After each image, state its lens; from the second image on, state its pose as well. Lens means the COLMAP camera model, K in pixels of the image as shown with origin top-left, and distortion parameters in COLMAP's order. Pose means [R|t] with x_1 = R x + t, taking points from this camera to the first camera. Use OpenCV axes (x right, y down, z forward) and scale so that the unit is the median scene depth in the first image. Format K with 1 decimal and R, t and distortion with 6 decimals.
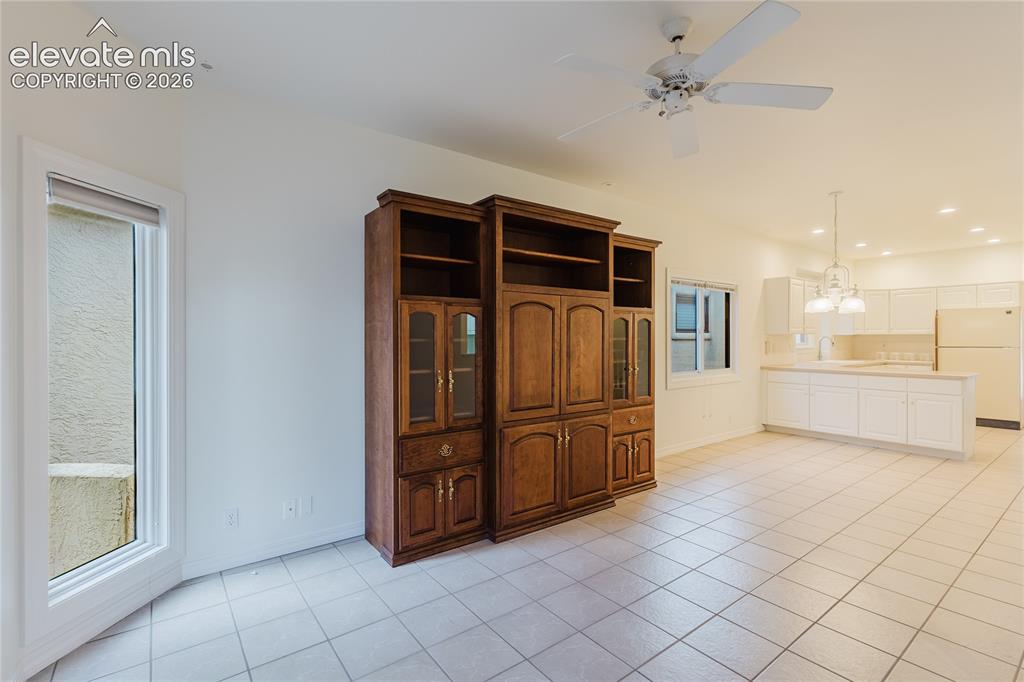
lens RADIAL K [[469.0, 0, 509.9], [0, 469.0, 341.7], [0, 0, 1]] dist [-0.001193, 0.002767]
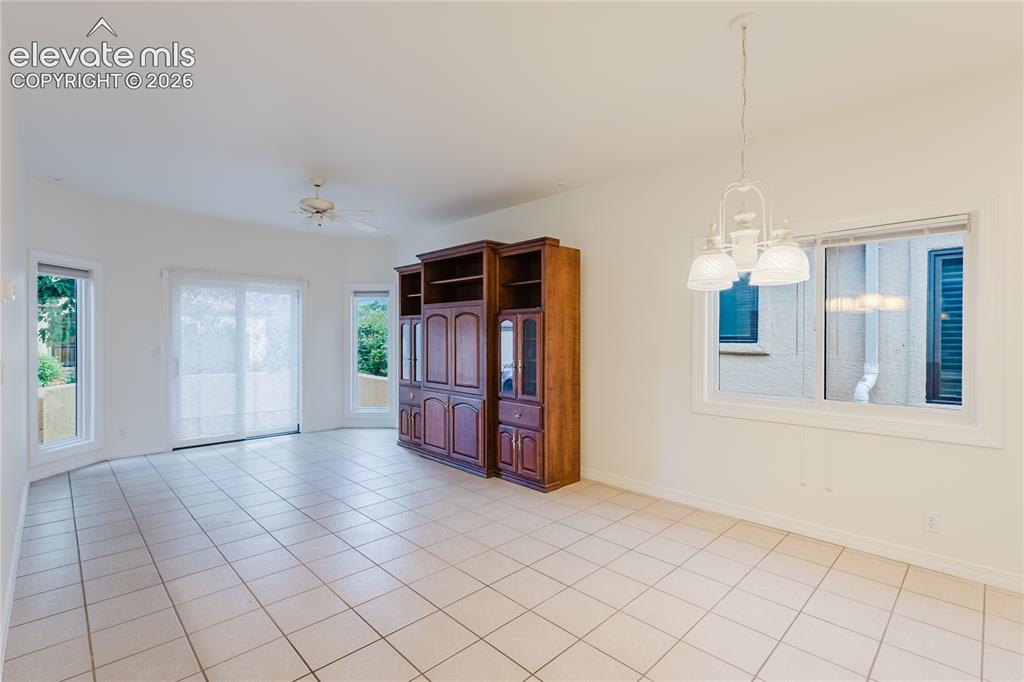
lens RADIAL K [[469.0, 0, 514.7], [0, 469.0, 336.6], [0, 0, 1]] dist [-0.001193, 0.002767]
pose [[0.127302, 0.003166, -0.991859, 1.327008], [-0.009859, 0.999950, 0.001926, -0.012331], [0.991815, 0.009534, 0.127327, 0.861553]]
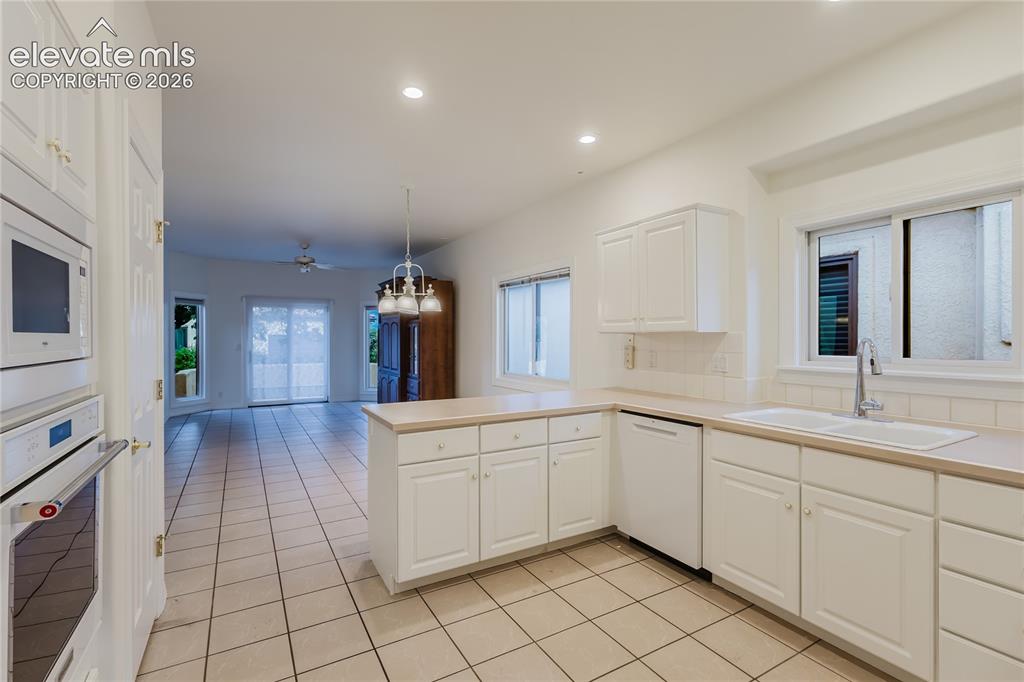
lens RADIAL K [[469.0, 0, 511.1], [0, 469.0, 338.6], [0, 0, 1]] dist [-0.001193, 0.002767]
pose [[-0.121477, 0.005712, -0.992578, 1.915149], [-0.007383, 0.999951, 0.006658, -0.020281], [0.992567, 0.008137, -0.121429, 1.568525]]
